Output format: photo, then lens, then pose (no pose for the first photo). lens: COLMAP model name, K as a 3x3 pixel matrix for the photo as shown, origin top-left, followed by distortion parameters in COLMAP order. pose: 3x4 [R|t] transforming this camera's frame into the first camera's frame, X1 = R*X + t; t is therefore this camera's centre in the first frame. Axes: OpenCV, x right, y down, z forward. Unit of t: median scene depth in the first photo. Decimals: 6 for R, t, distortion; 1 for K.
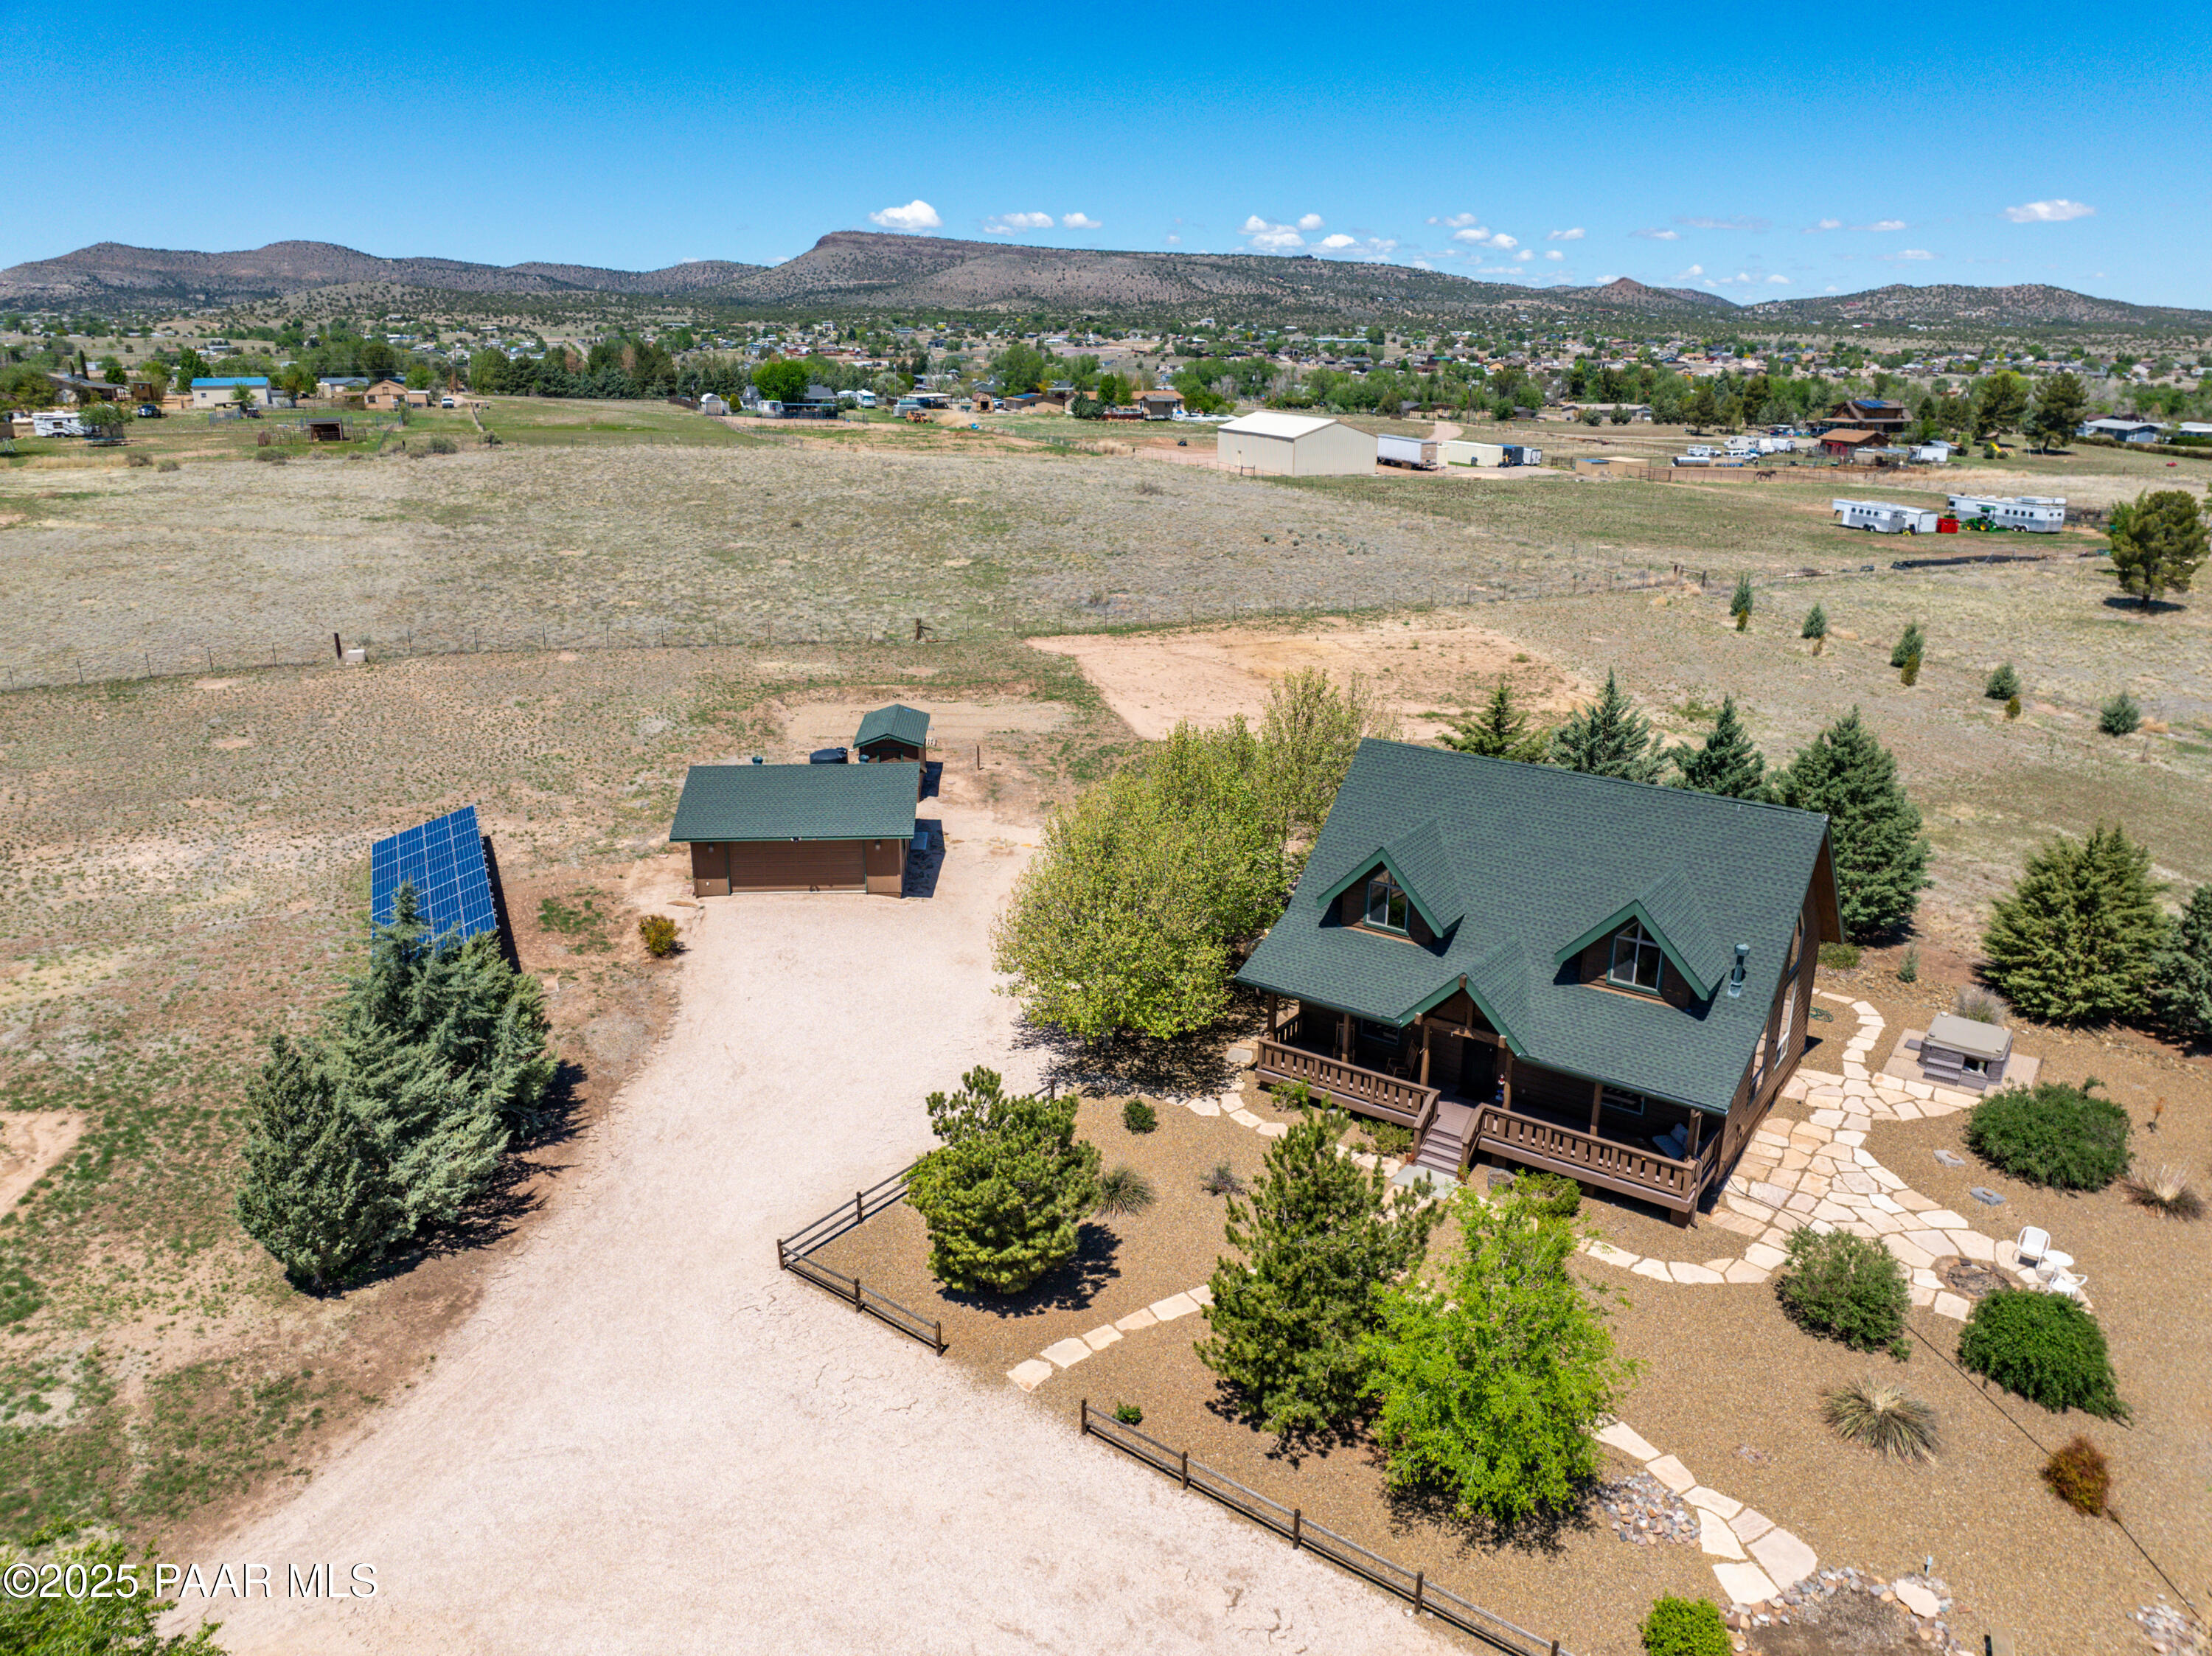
lens RADIAL K [[1562.0, 0, 1107.1], [0, 1562.0, 818.6], [0, 0, 1]] dist [-0.045544, 0.013770]
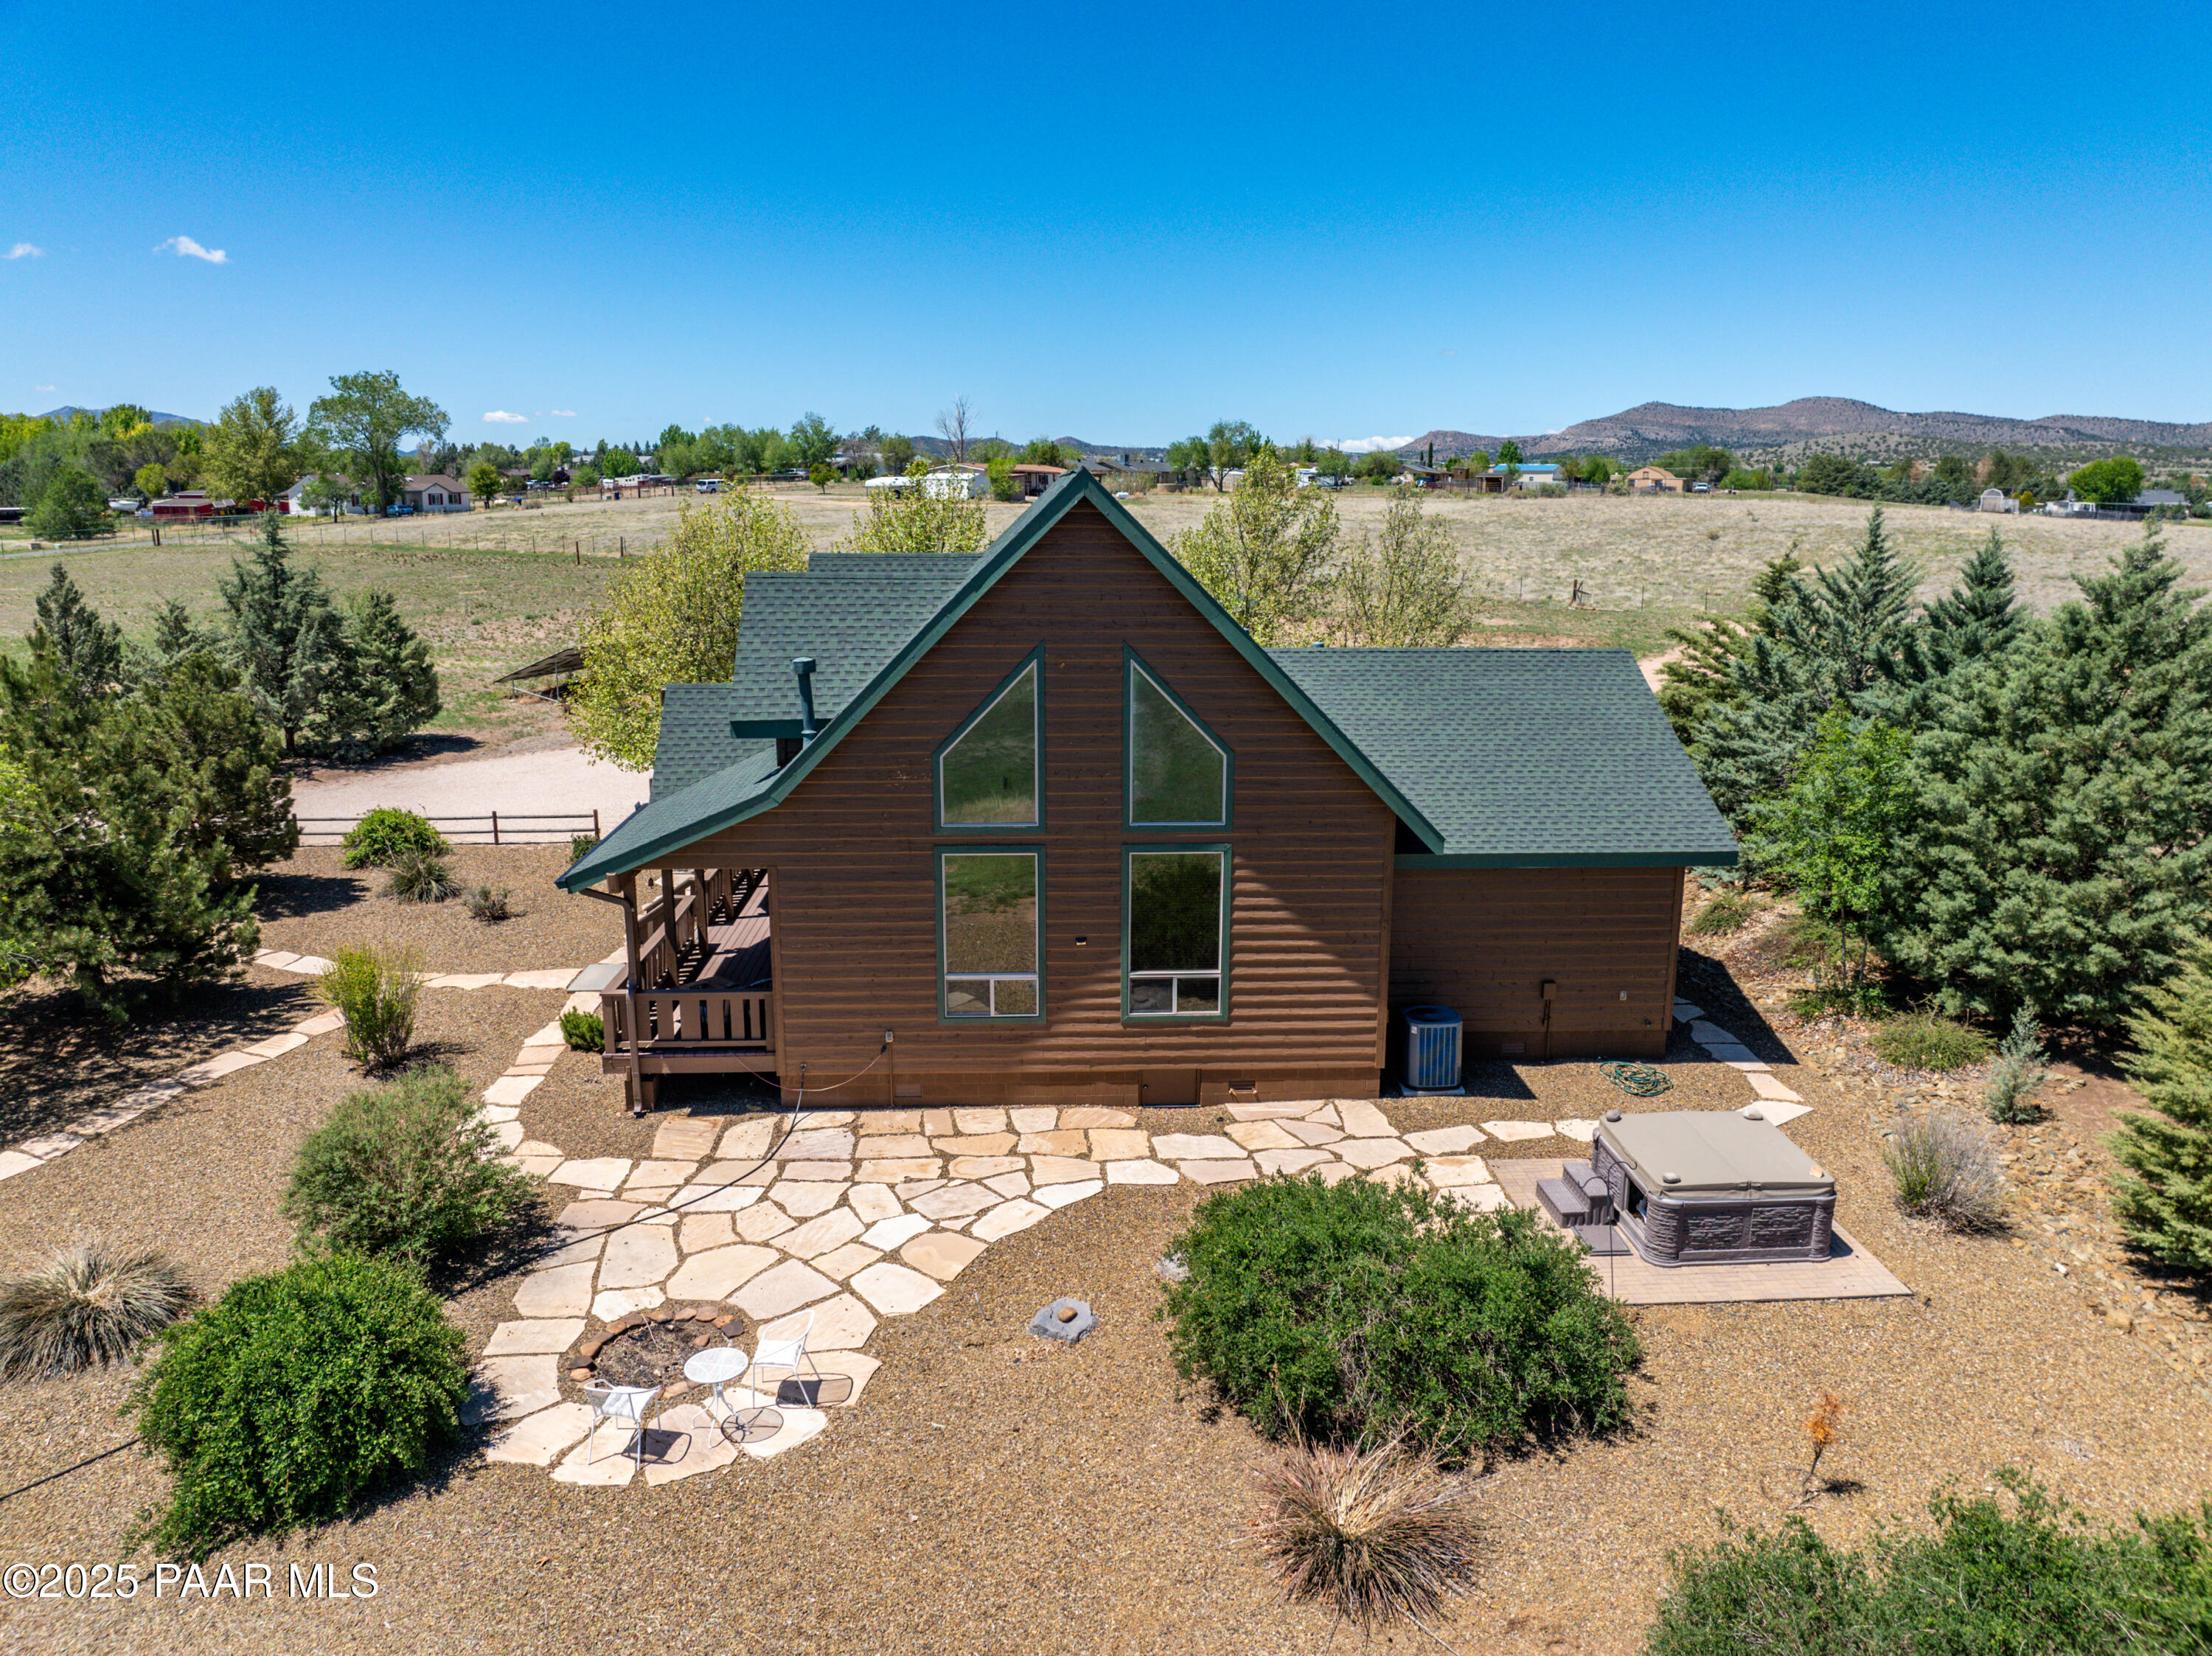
lens RADIAL K [[1562.0, 0, 1108.5], [0, 1562.0, 818.1], [0, 0, 1]] dist [-0.045544, 0.013770]
pose [[0.633178, 0.163562, -0.756527, 0.766350], [-0.234700, 0.971971, 0.013708, 0.087954], [0.737564, 0.168877, 0.653819, 0.609673]]
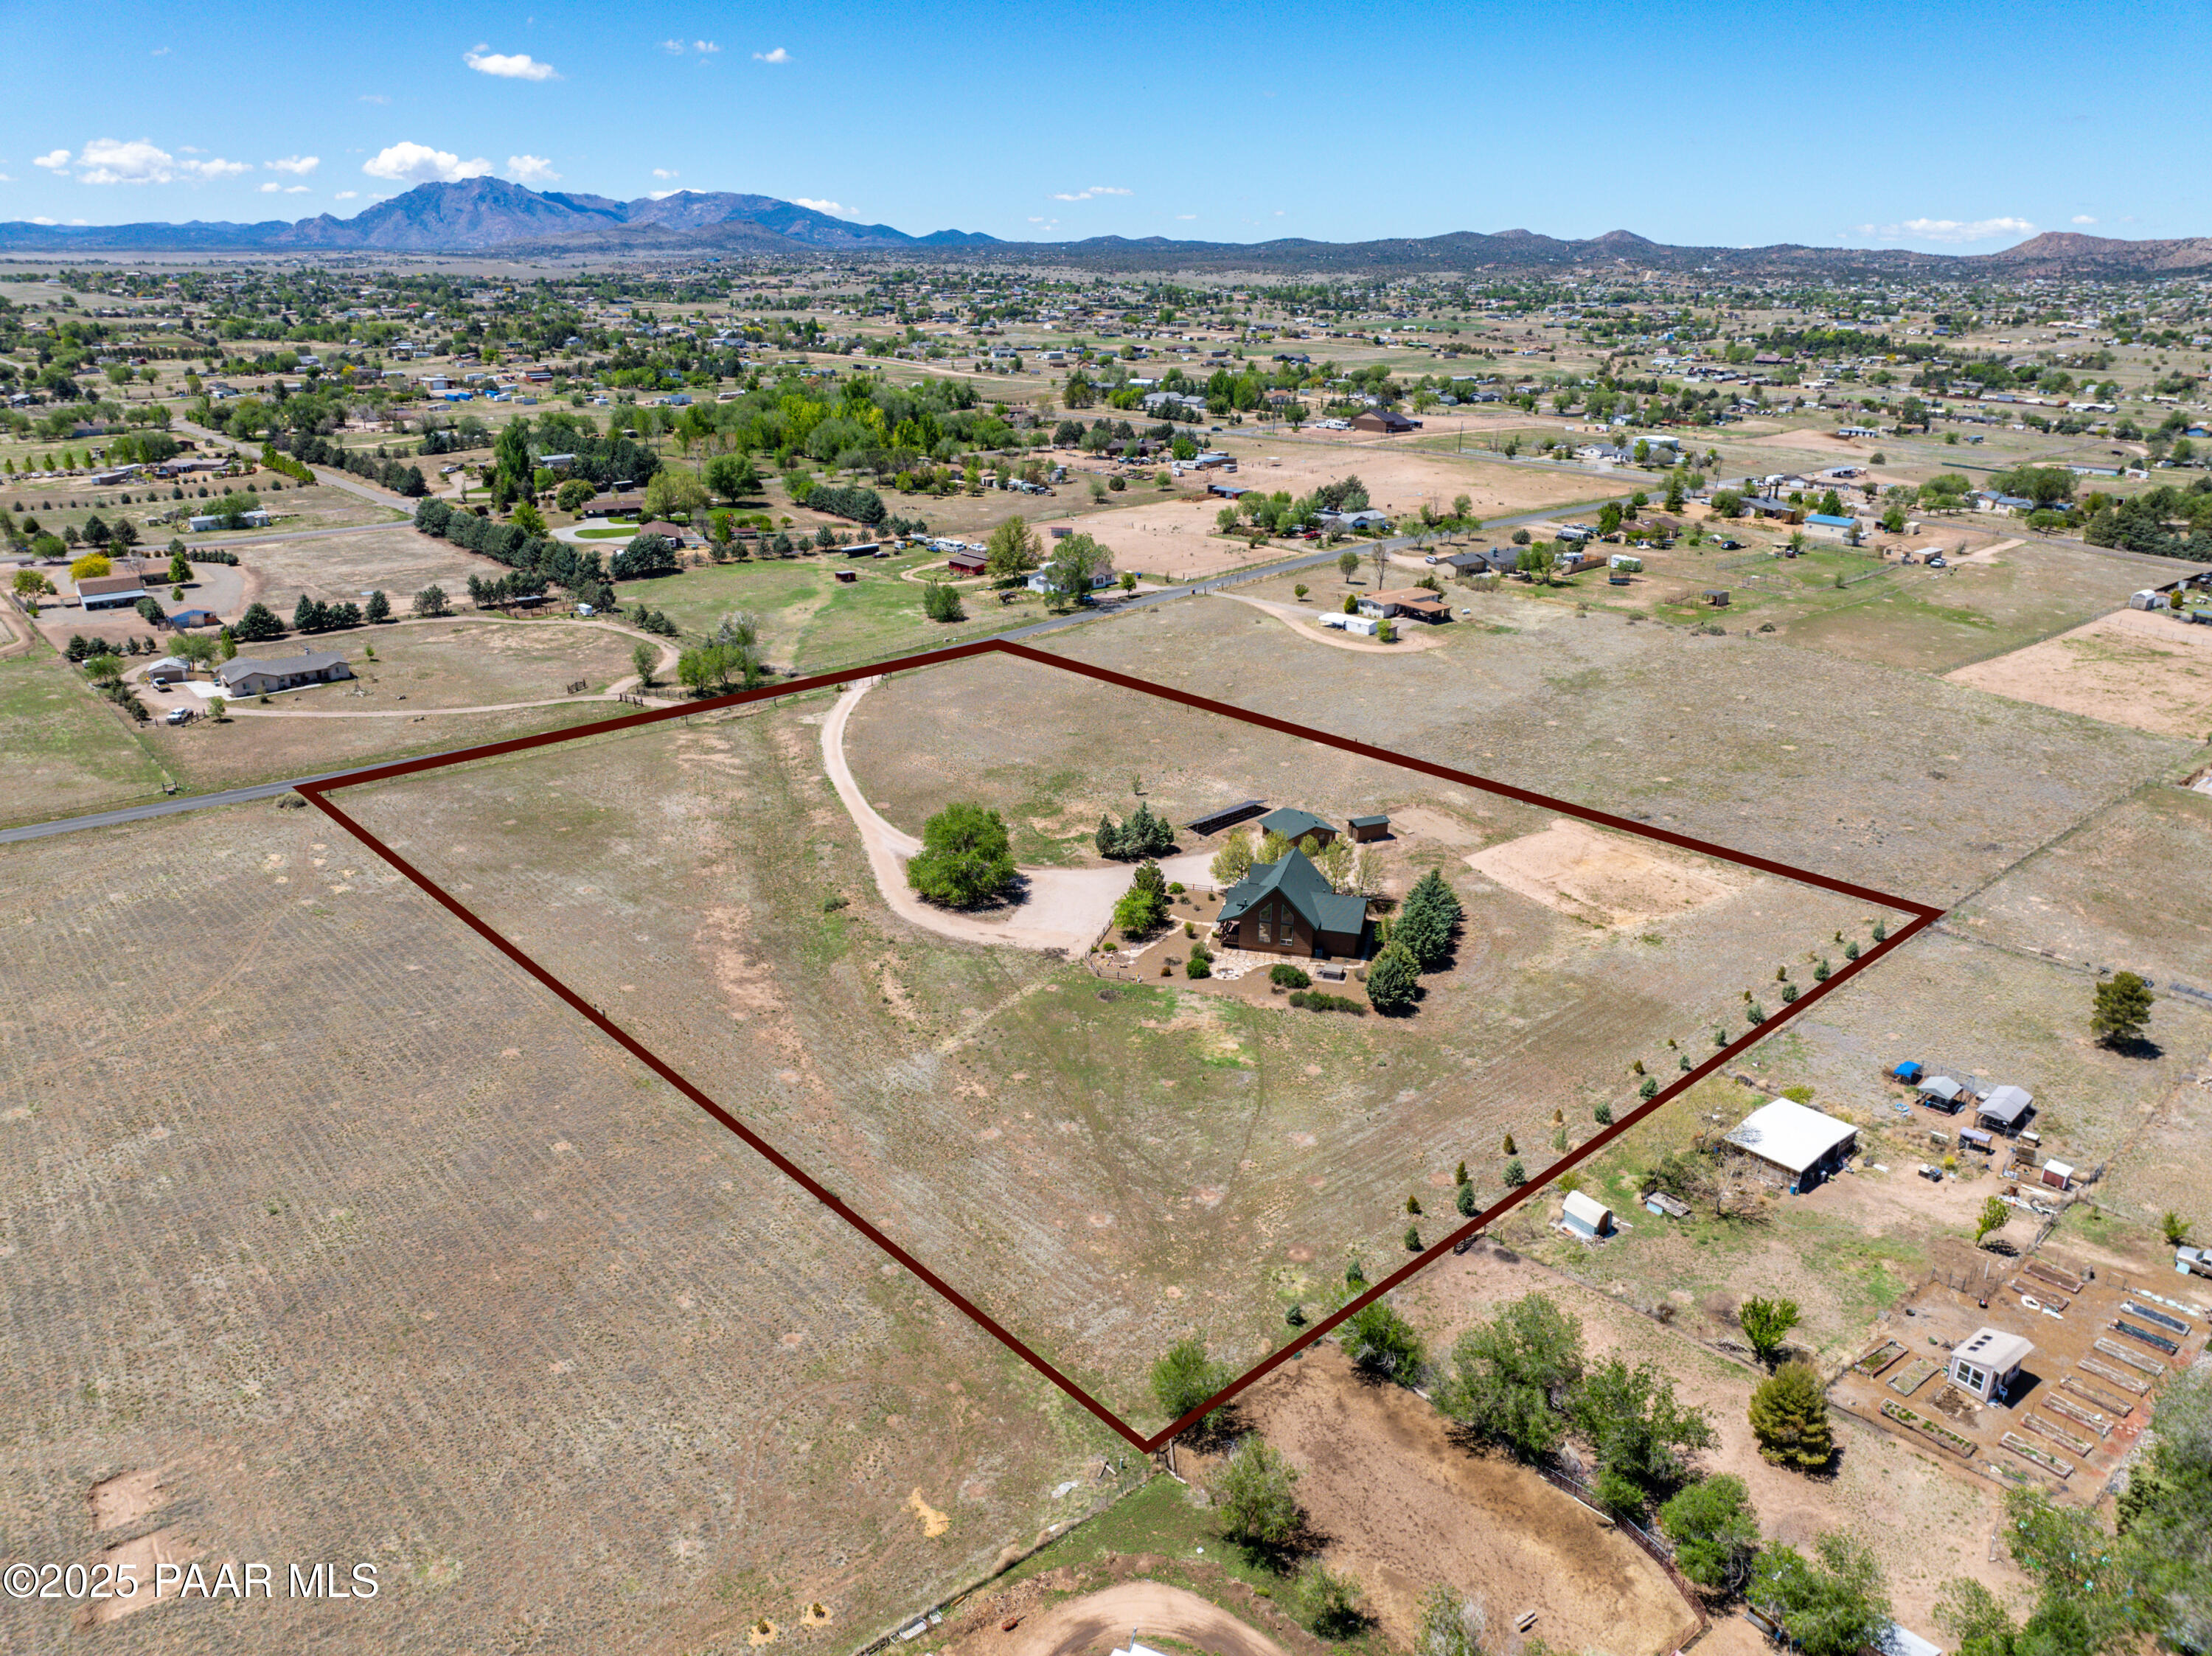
lens RADIAL K [[1562.0, 0, 1108.0], [0, 1562.0, 820.9], [0, 0, 1]] dist [-0.045544, 0.013770]
pose [[0.349012, 0.319922, -0.880818, 3.752228], [-0.288470, 0.930959, 0.223832, -0.931508], [0.891614, 0.175970, 0.417204, -1.220637]]
